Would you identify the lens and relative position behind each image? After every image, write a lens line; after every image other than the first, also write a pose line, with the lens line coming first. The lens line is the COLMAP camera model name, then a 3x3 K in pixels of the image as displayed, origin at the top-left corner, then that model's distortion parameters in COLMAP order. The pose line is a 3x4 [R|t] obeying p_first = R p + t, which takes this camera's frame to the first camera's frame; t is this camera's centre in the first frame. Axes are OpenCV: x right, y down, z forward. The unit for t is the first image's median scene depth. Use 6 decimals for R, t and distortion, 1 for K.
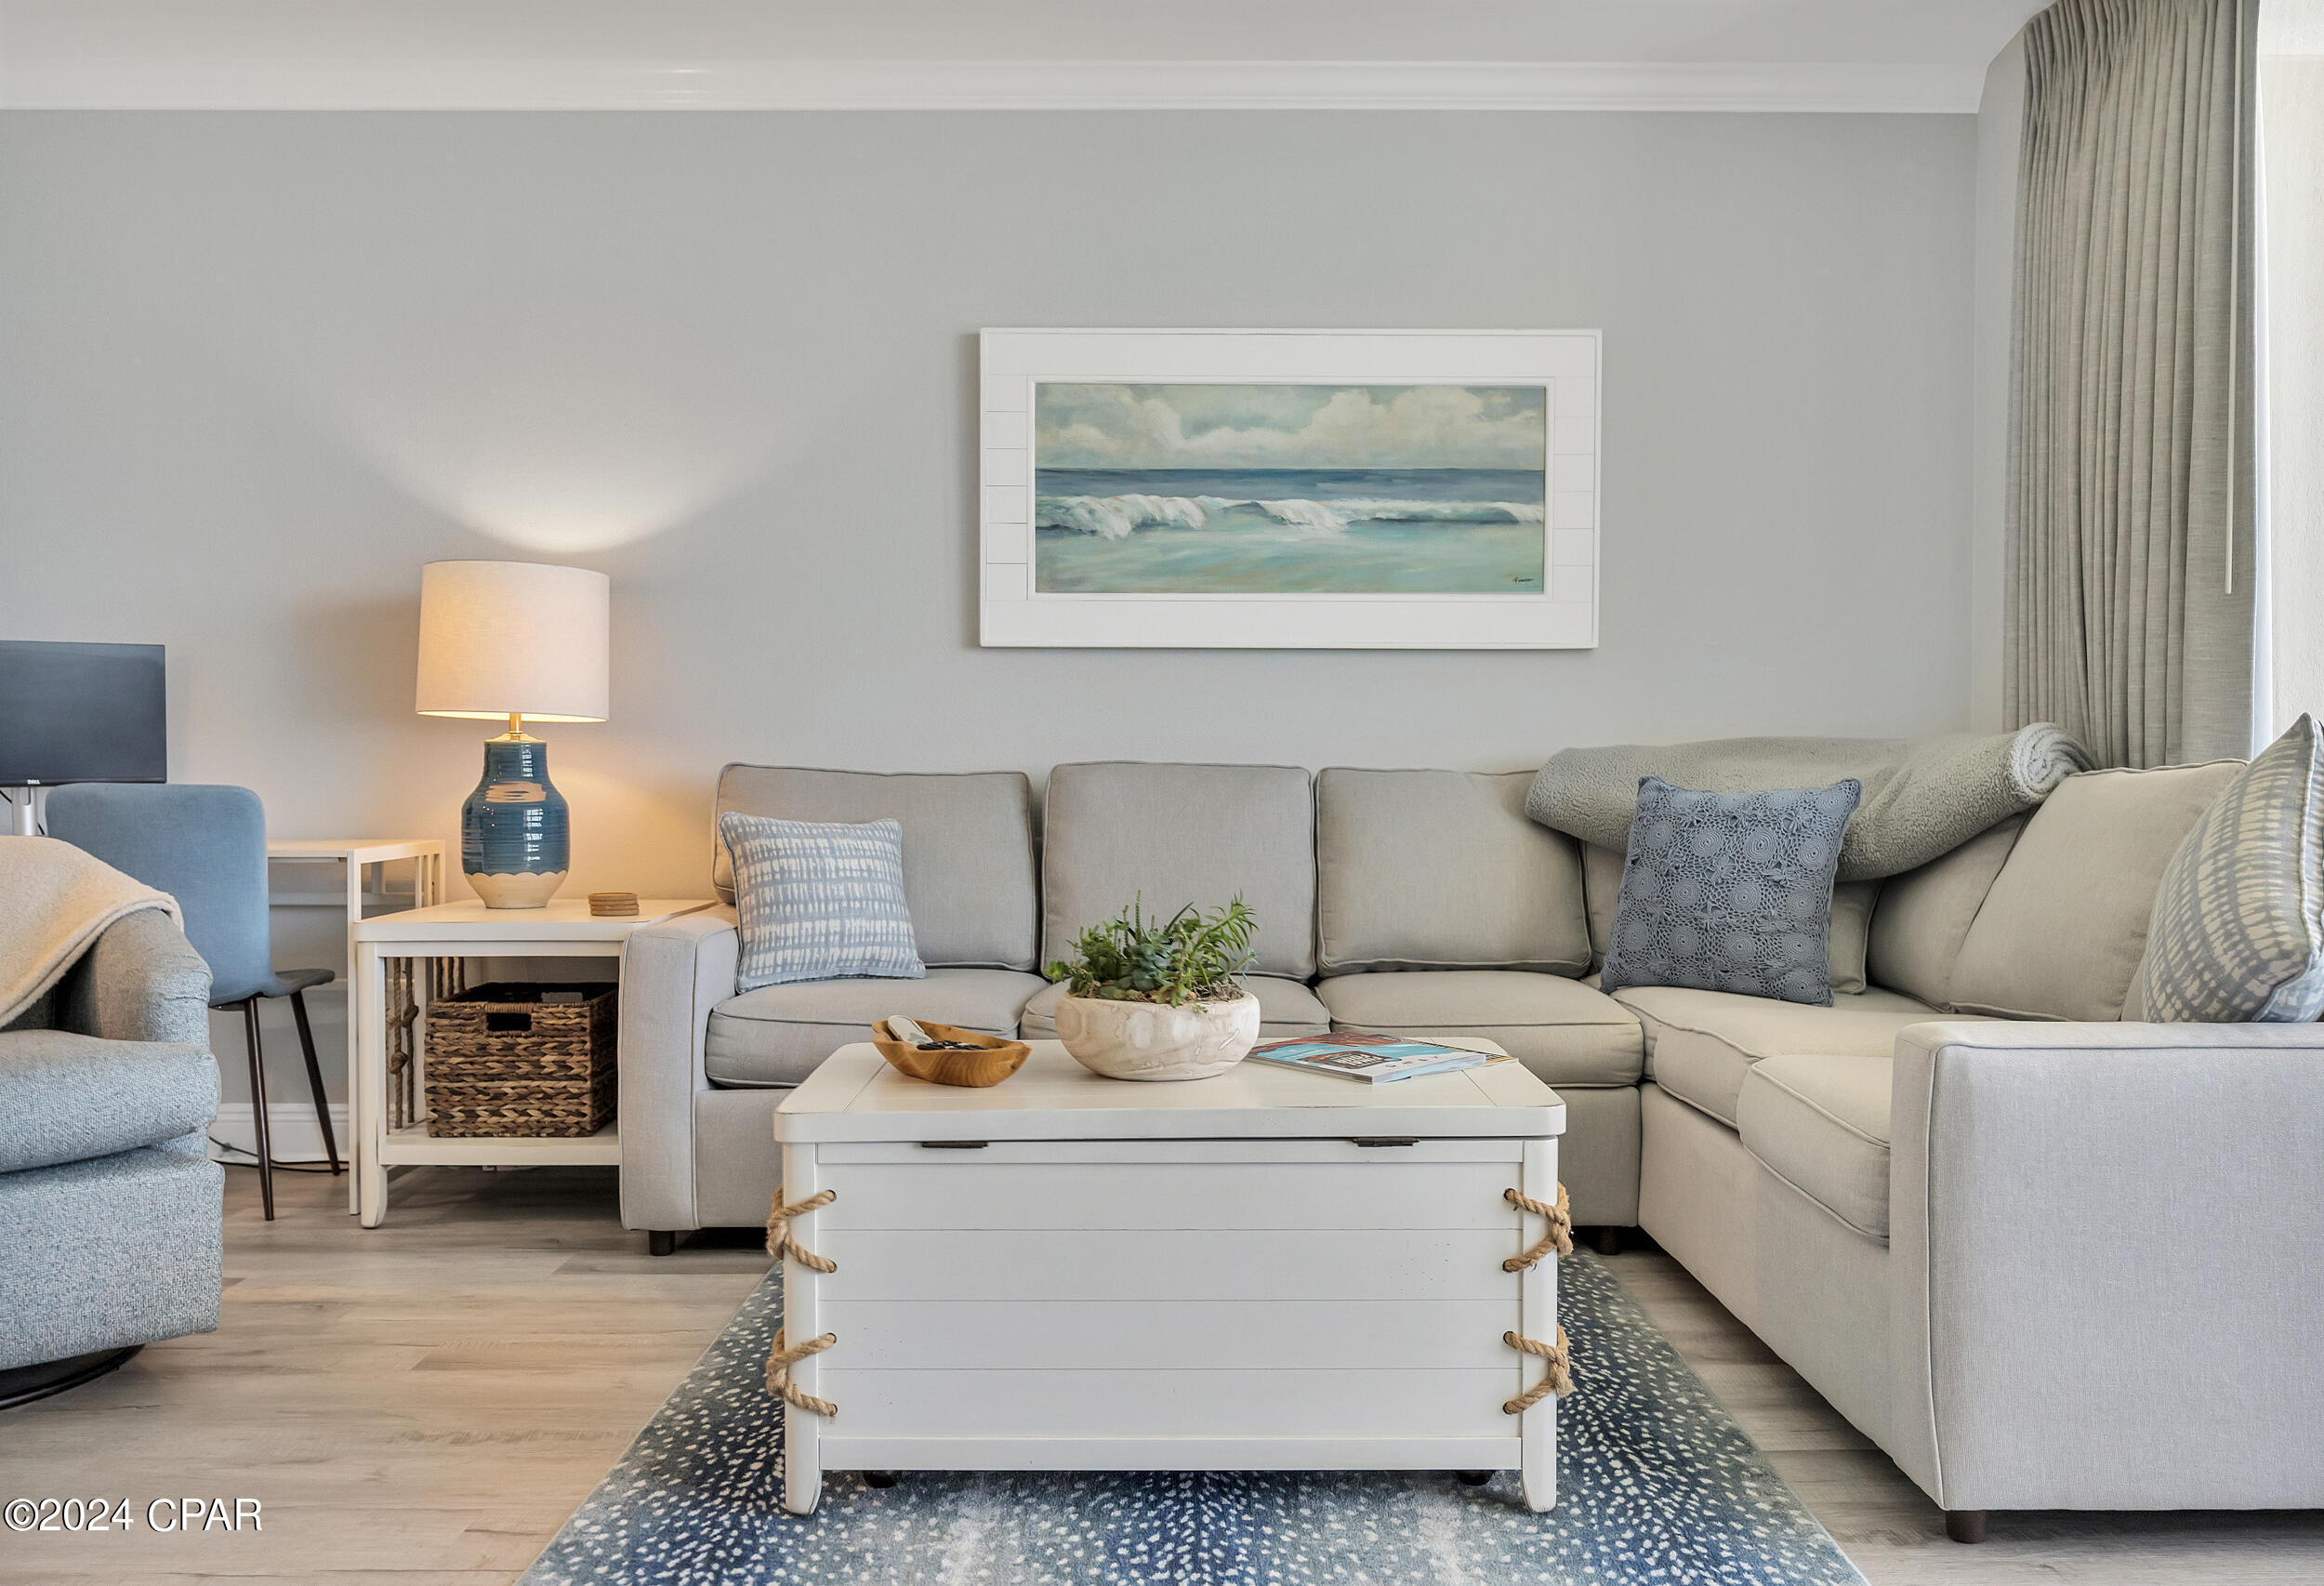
lens RADIAL K [[1899.8, 0, 1157.6], [0, 1899.8, 801.7], [0, 0, 1]] dist [0.005988, -0.006743]
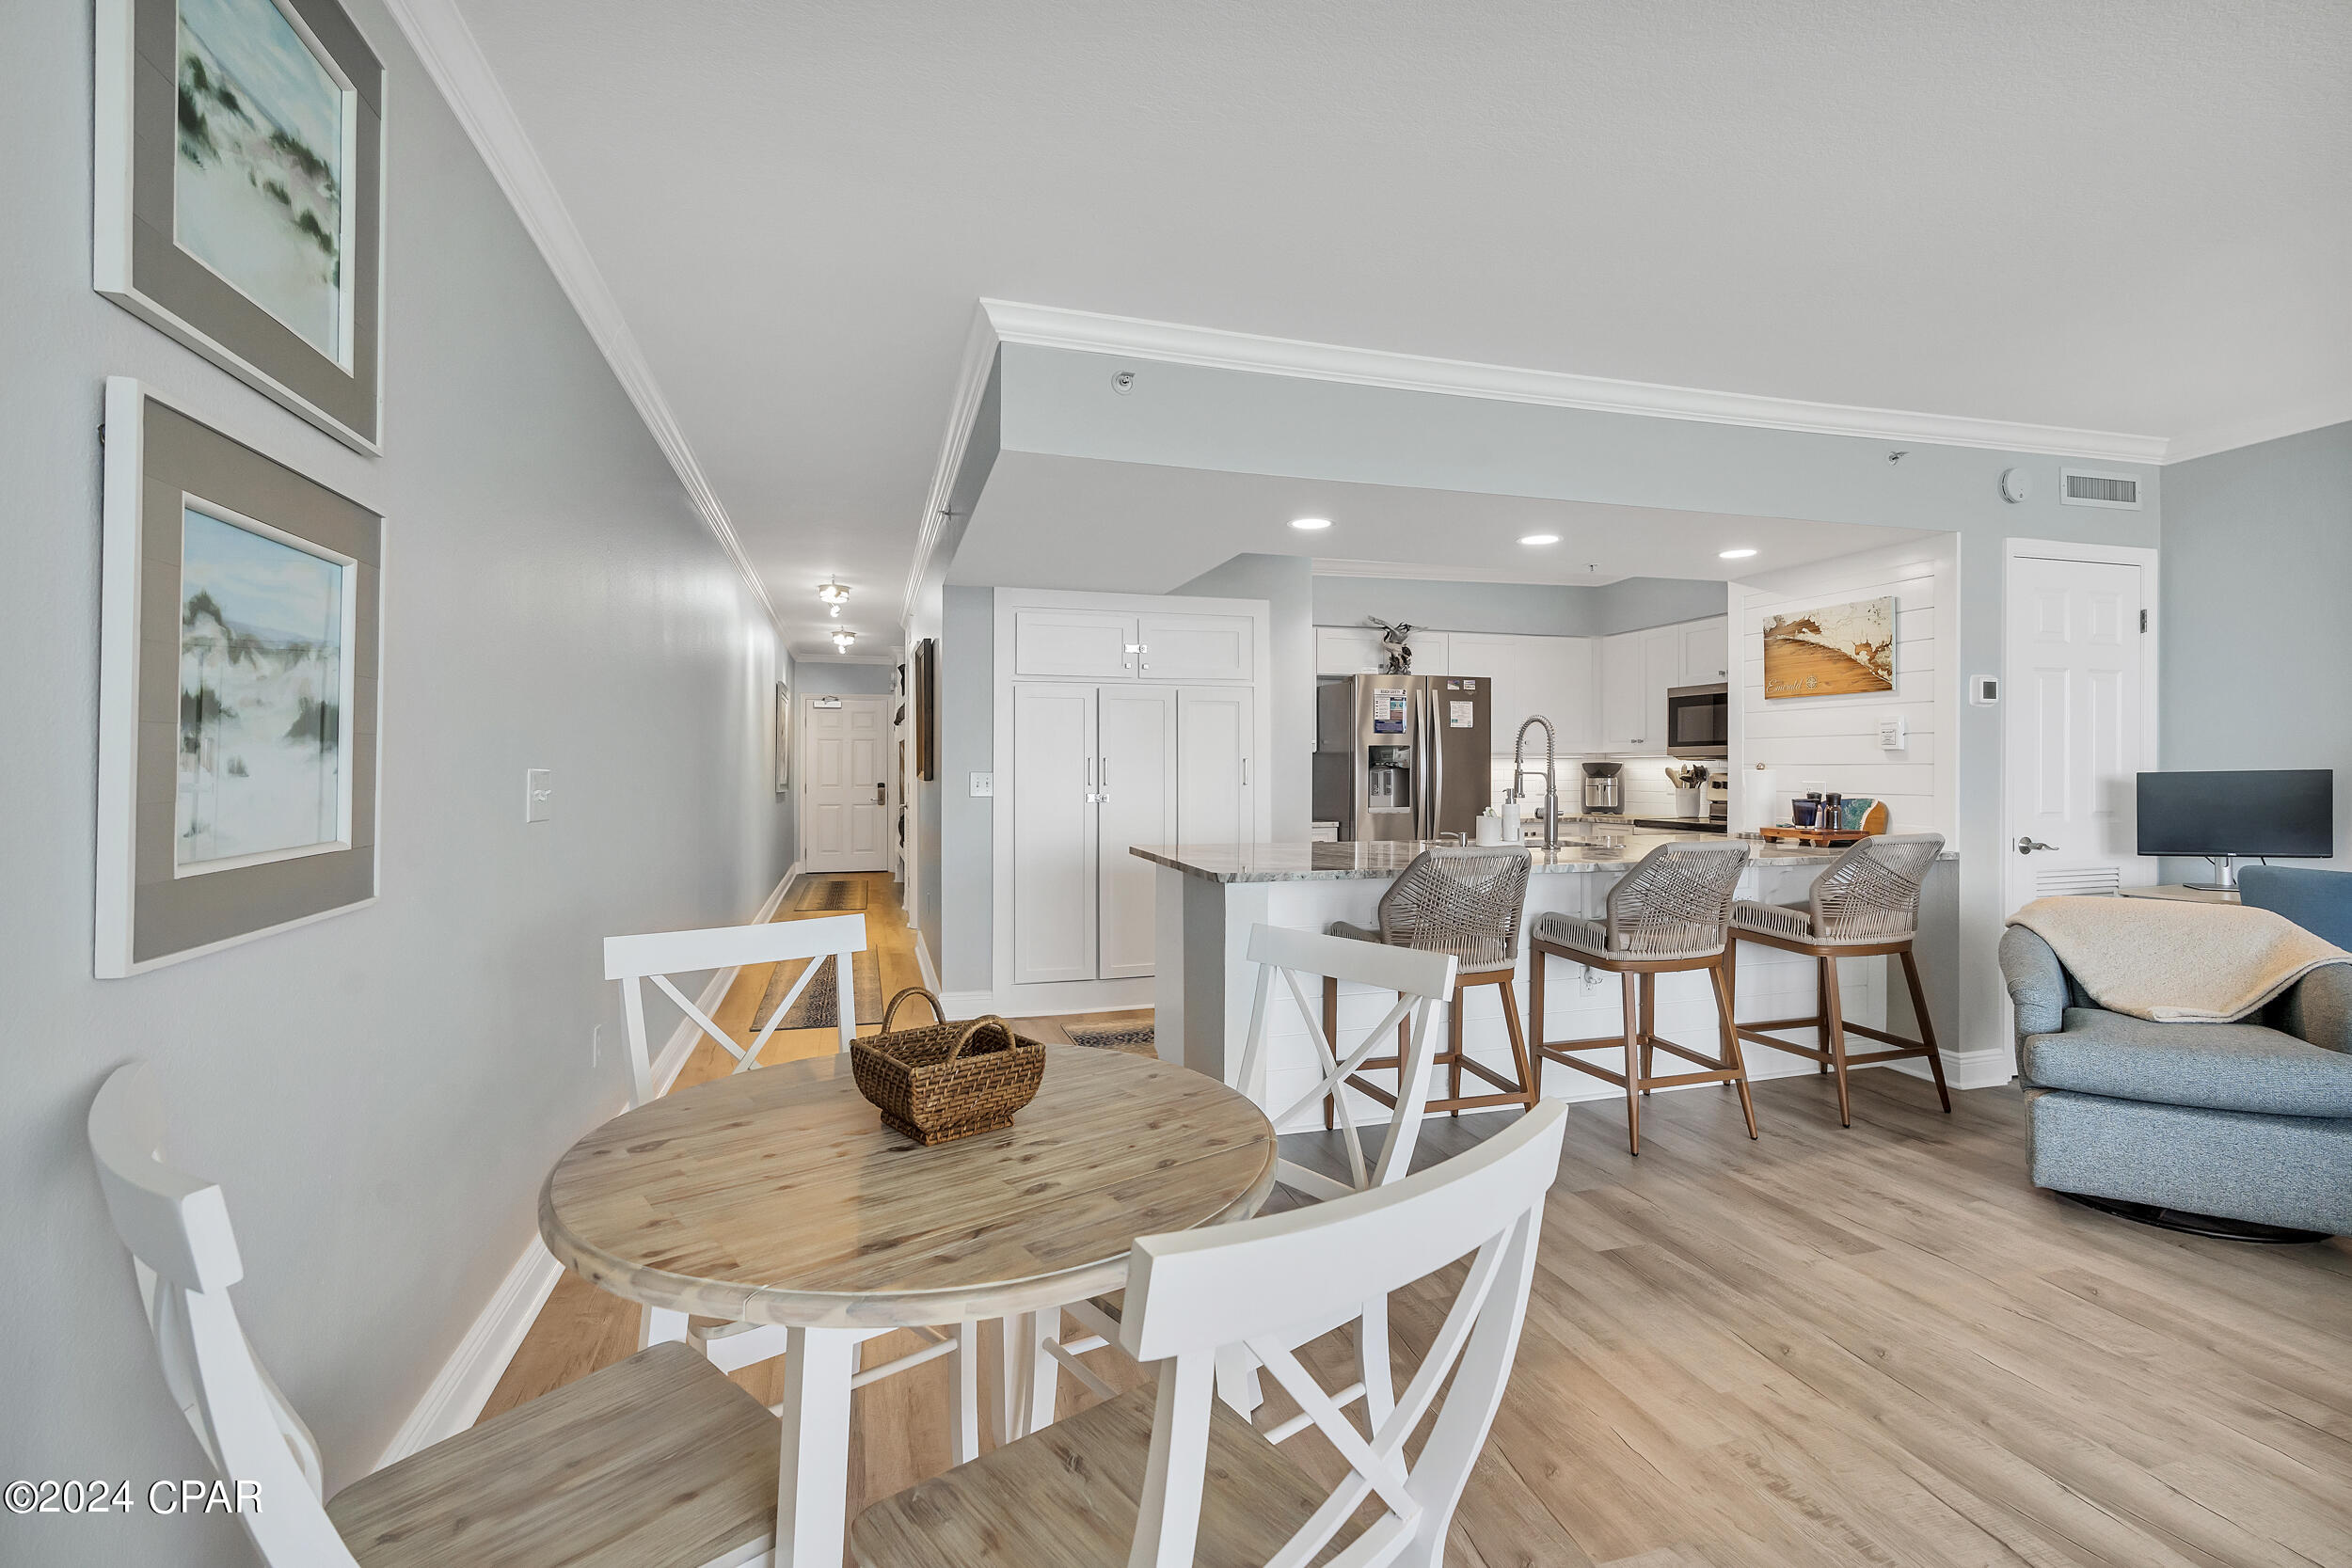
lens RADIAL K [[1064.6, 0, 1181.6], [0, 1064.6, 775.8], [0, 0, 1]] dist [-0.011621, 0.004194]
pose [[0.286441, -0.000175, -0.958098, 0.041021], [-0.004547, 0.999988, -0.001542, -0.075298], [0.958087, 0.004798, 0.286437, -0.163141]]
